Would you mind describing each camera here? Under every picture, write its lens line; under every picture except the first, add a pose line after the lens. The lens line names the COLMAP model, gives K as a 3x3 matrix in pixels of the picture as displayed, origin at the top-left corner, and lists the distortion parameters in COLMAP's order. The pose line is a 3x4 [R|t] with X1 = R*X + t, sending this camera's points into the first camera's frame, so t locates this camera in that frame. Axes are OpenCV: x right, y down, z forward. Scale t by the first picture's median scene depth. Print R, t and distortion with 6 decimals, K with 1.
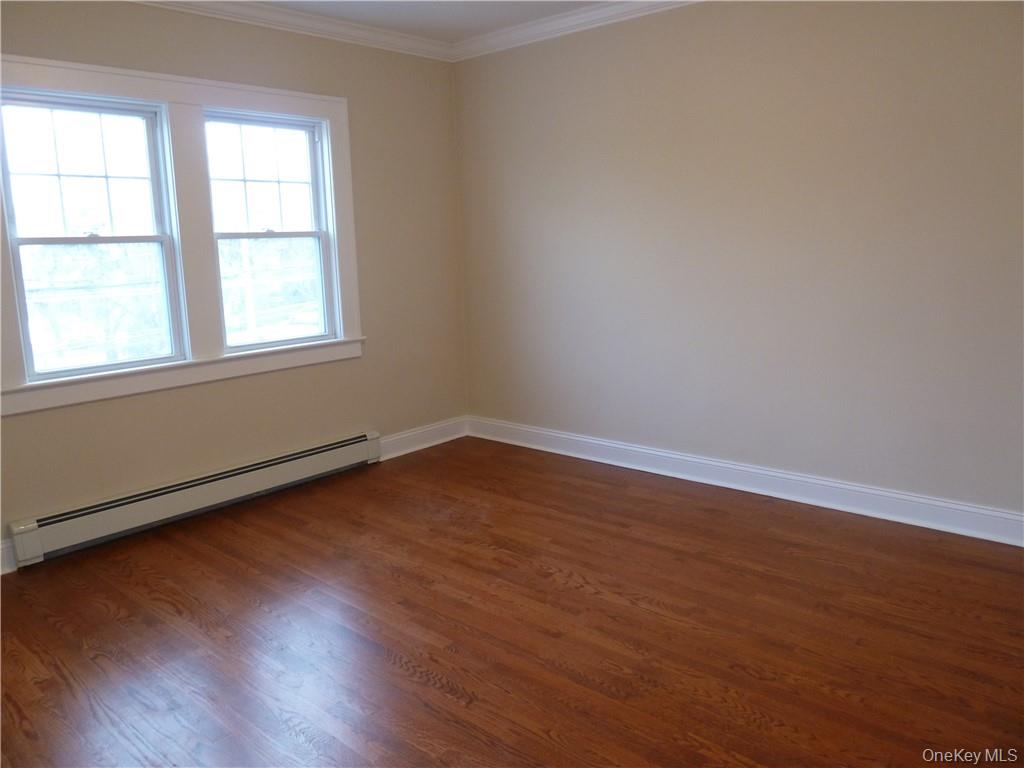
lens RADIAL K [[767.5, 0, 514.8], [0, 767.5, 383.4], [0, 0, 1]] dist [-0.031199, -0.015054]
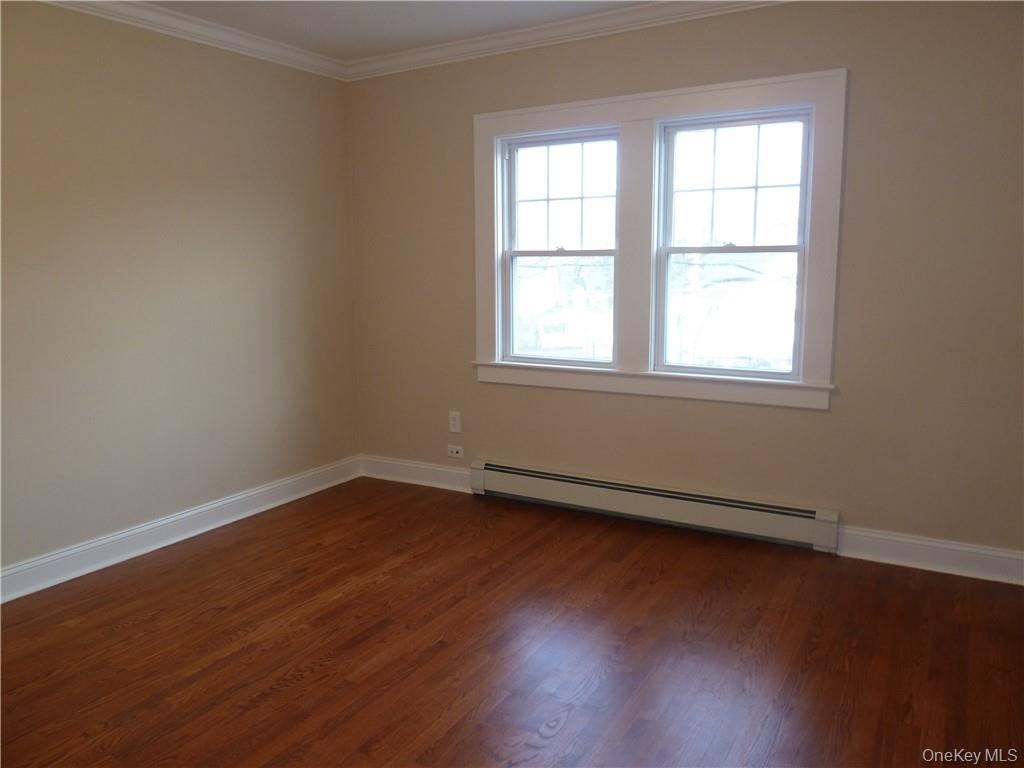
lens RADIAL K [[767.5, 0, 510.1], [0, 767.5, 383.2], [0, 0, 1]] dist [-0.031199, -0.015054]
pose [[0.167843, 0.180702, -0.969111, 0.549368], [-0.174806, 0.972933, 0.151140, -0.140539], [0.970191, 0.144039, 0.194888, 0.638552]]
